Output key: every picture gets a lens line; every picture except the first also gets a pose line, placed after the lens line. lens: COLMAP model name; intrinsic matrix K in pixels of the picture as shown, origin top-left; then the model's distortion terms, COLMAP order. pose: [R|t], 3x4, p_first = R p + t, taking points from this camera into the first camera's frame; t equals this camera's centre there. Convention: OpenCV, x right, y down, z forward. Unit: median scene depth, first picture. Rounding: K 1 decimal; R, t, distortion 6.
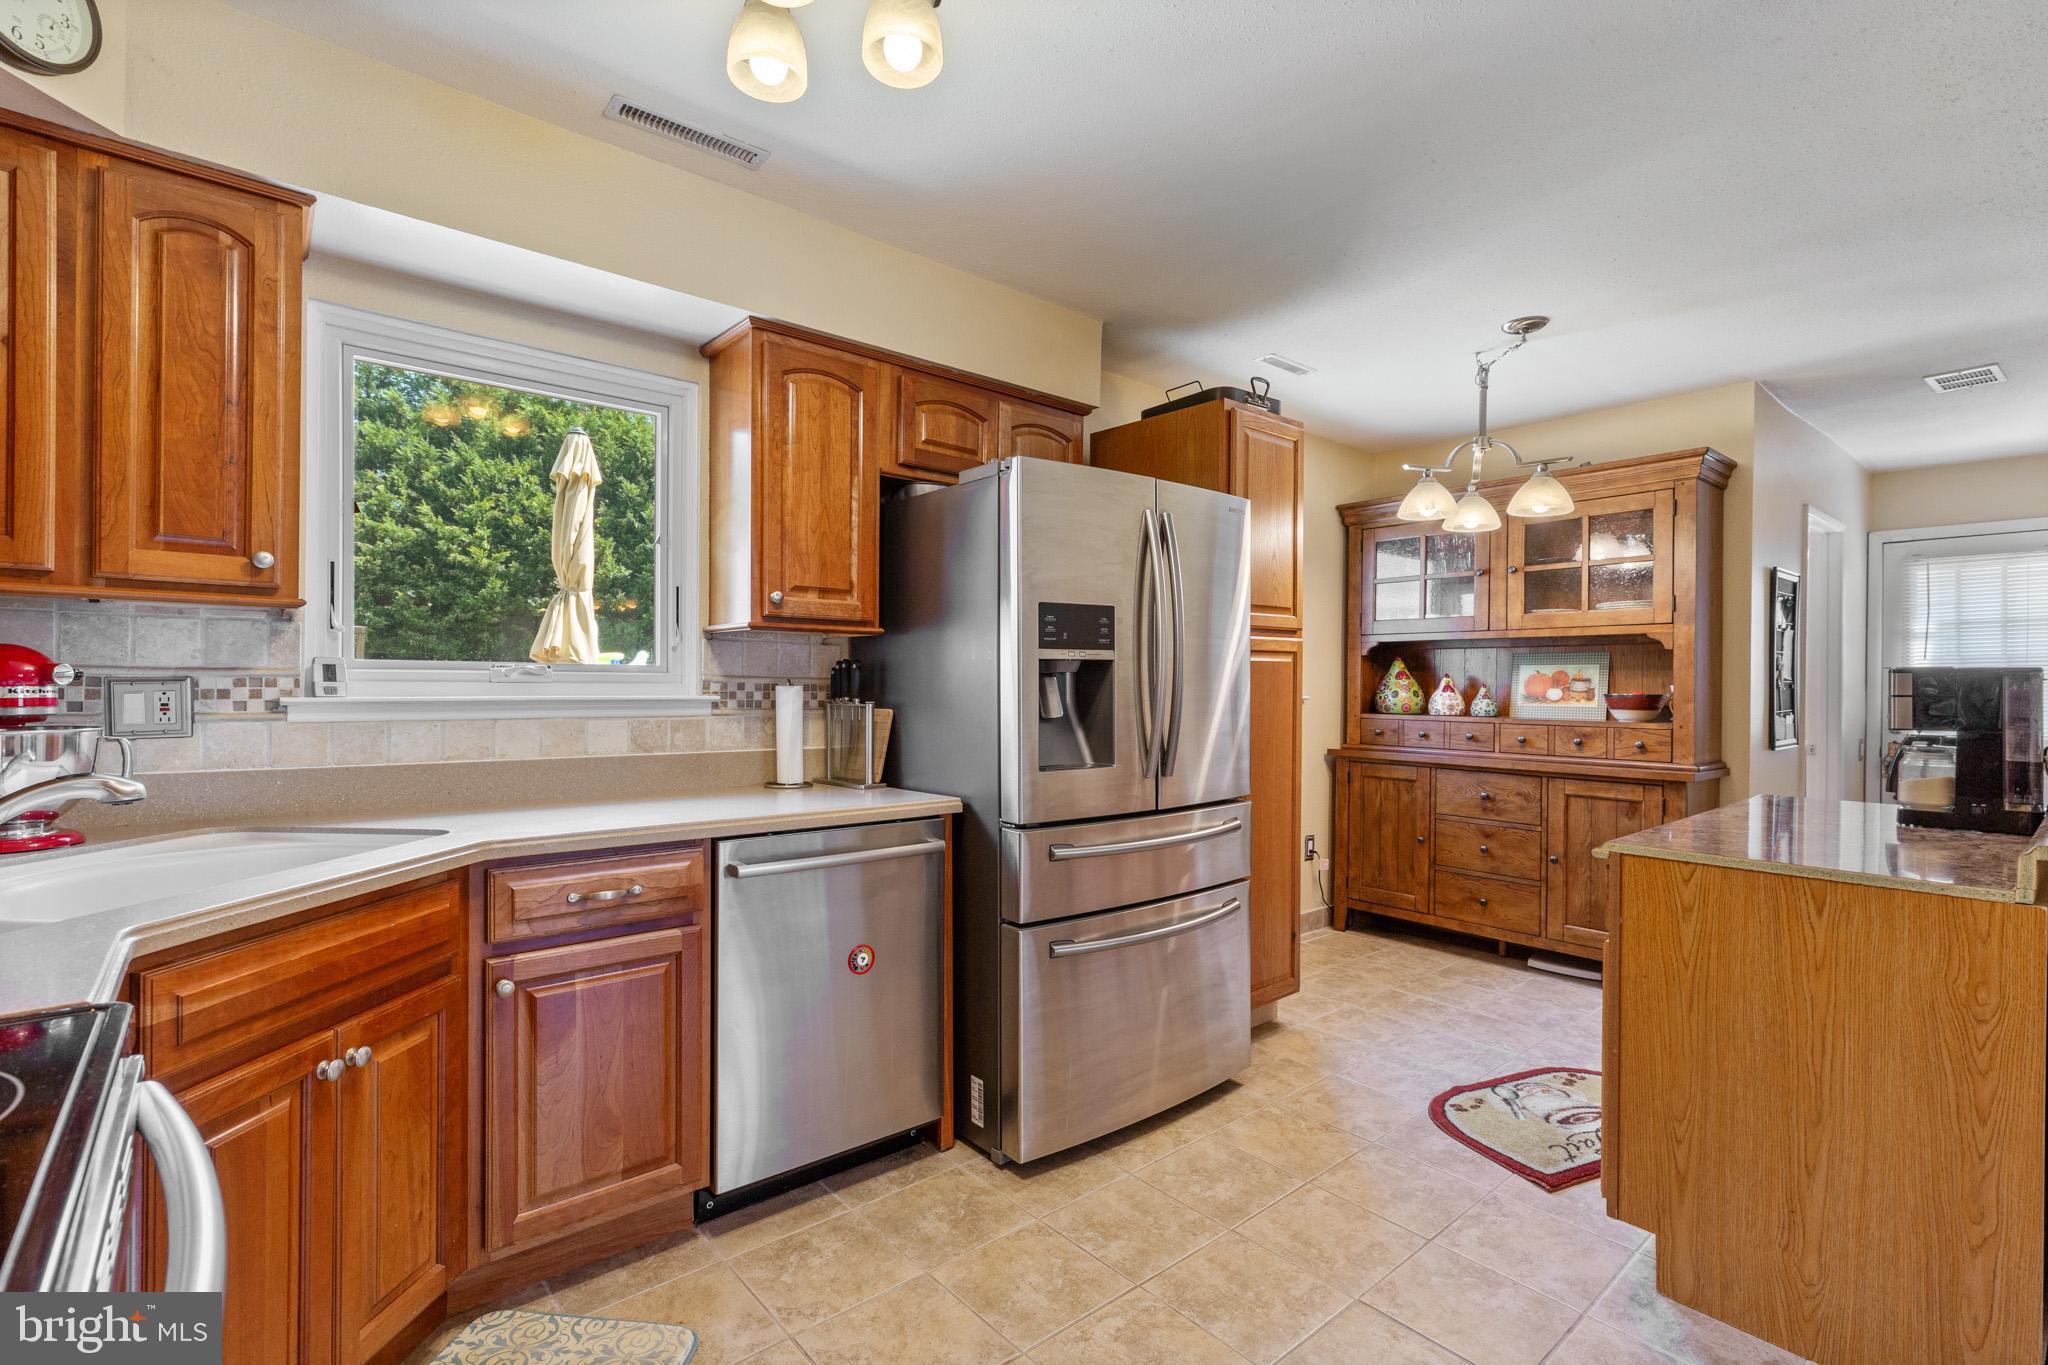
lens RADIAL K [[923.5, 0, 1024.0], [0, 923.5, 682.5], [0, 0, 1]] dist [0.000850, 0.000466]
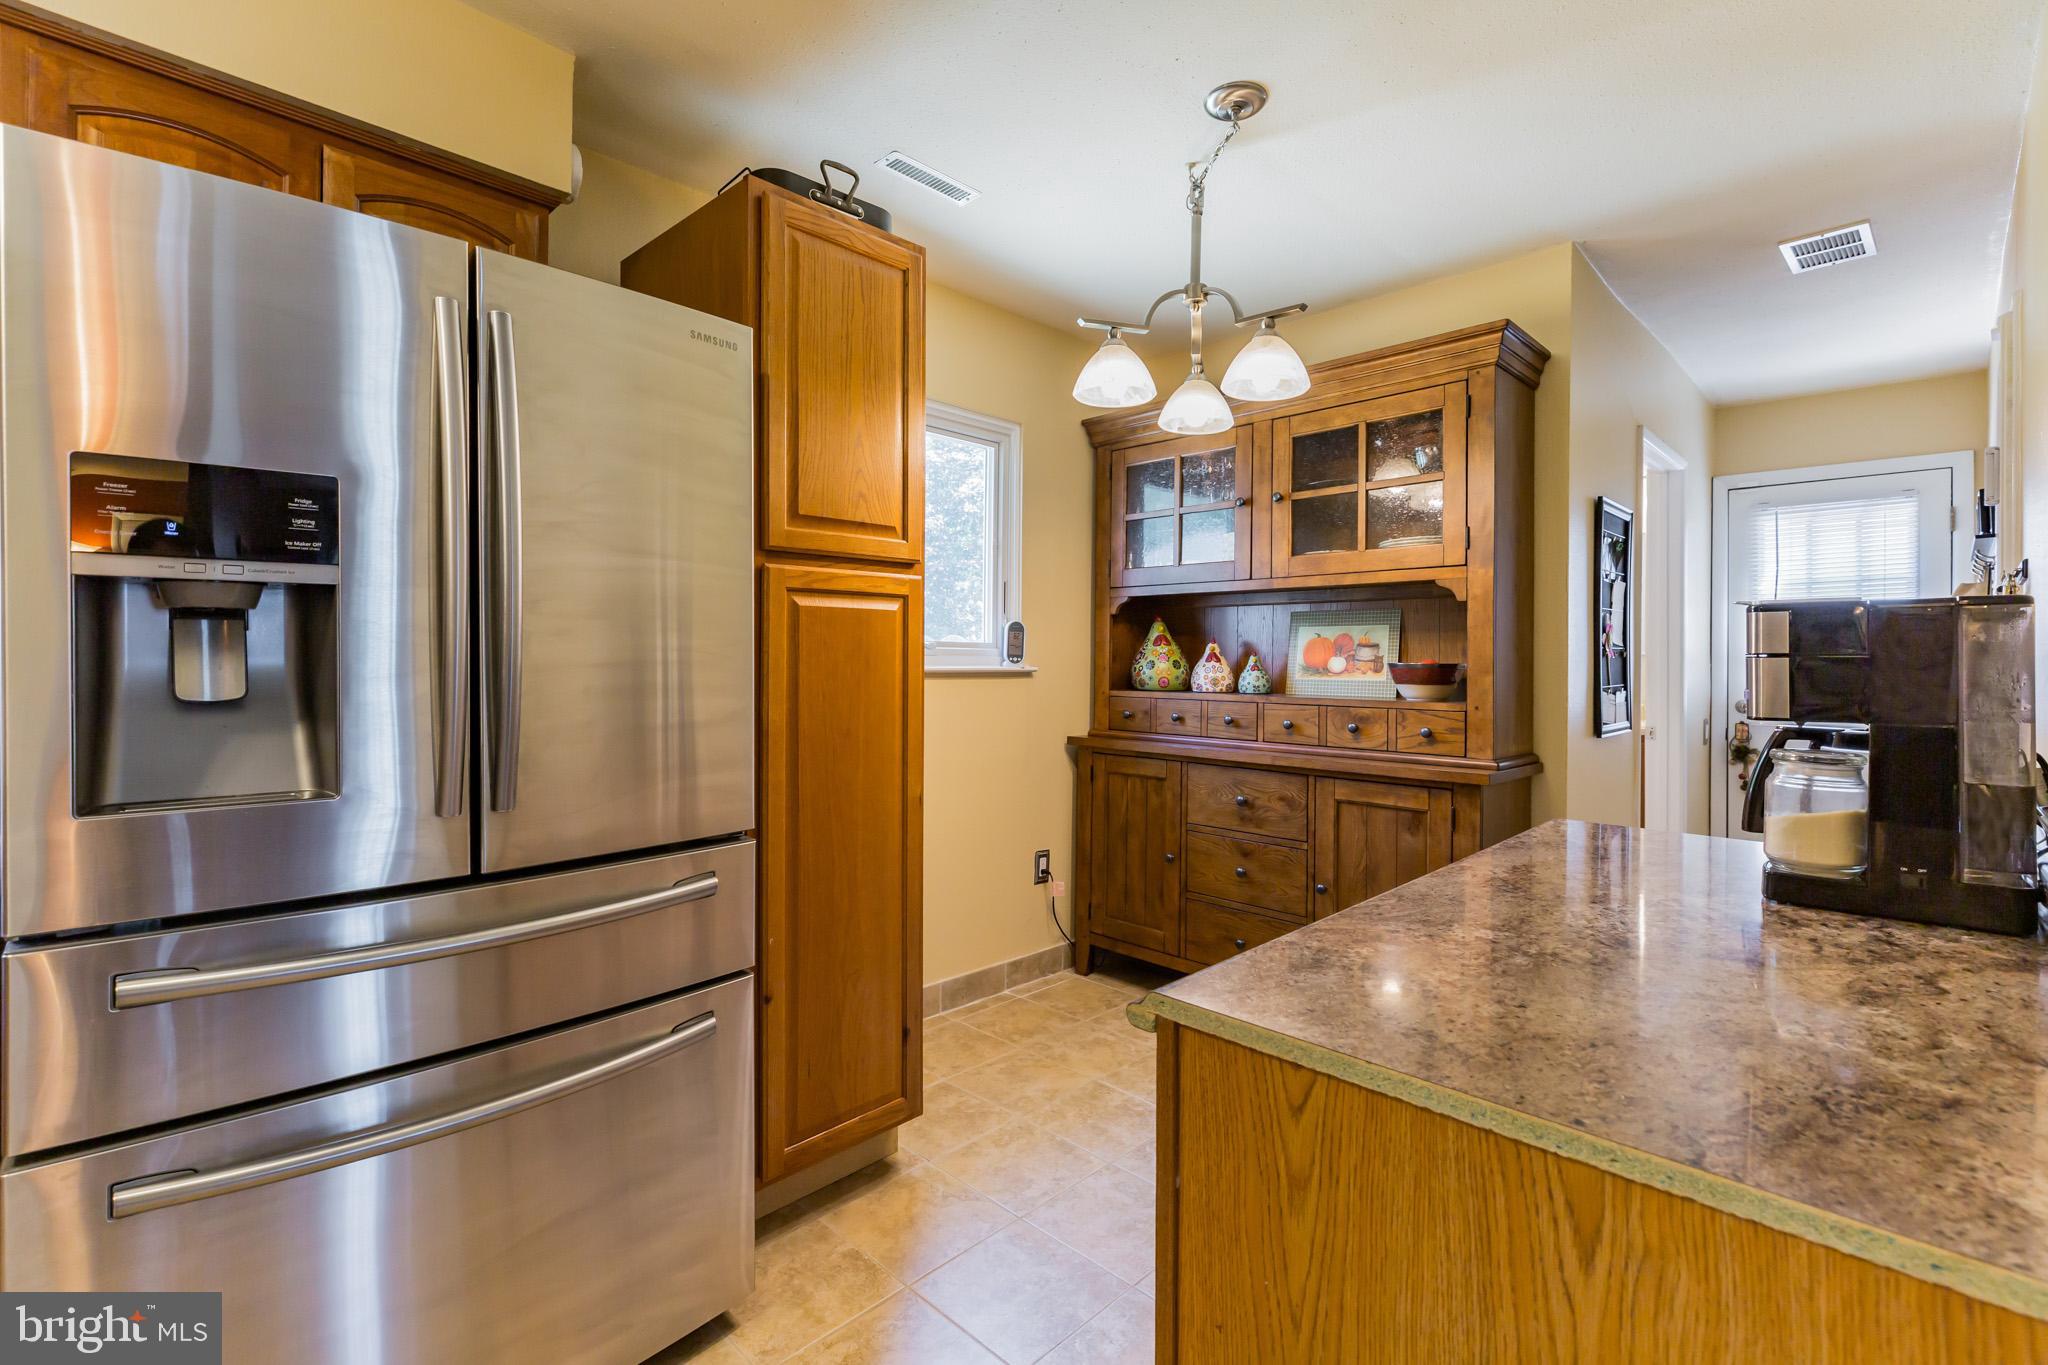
lens RADIAL K [[938.2, 0, 1028.1], [0, 938.2, 650.8], [0, 0, 1]] dist [0.003460, 0.000039]
pose [[0.993946, 0.002800, 0.109831, 0.256385], [-0.001866, 0.999961, -0.008602, 0.009427], [-0.109850, 0.008345, 0.993913, 0.280127]]
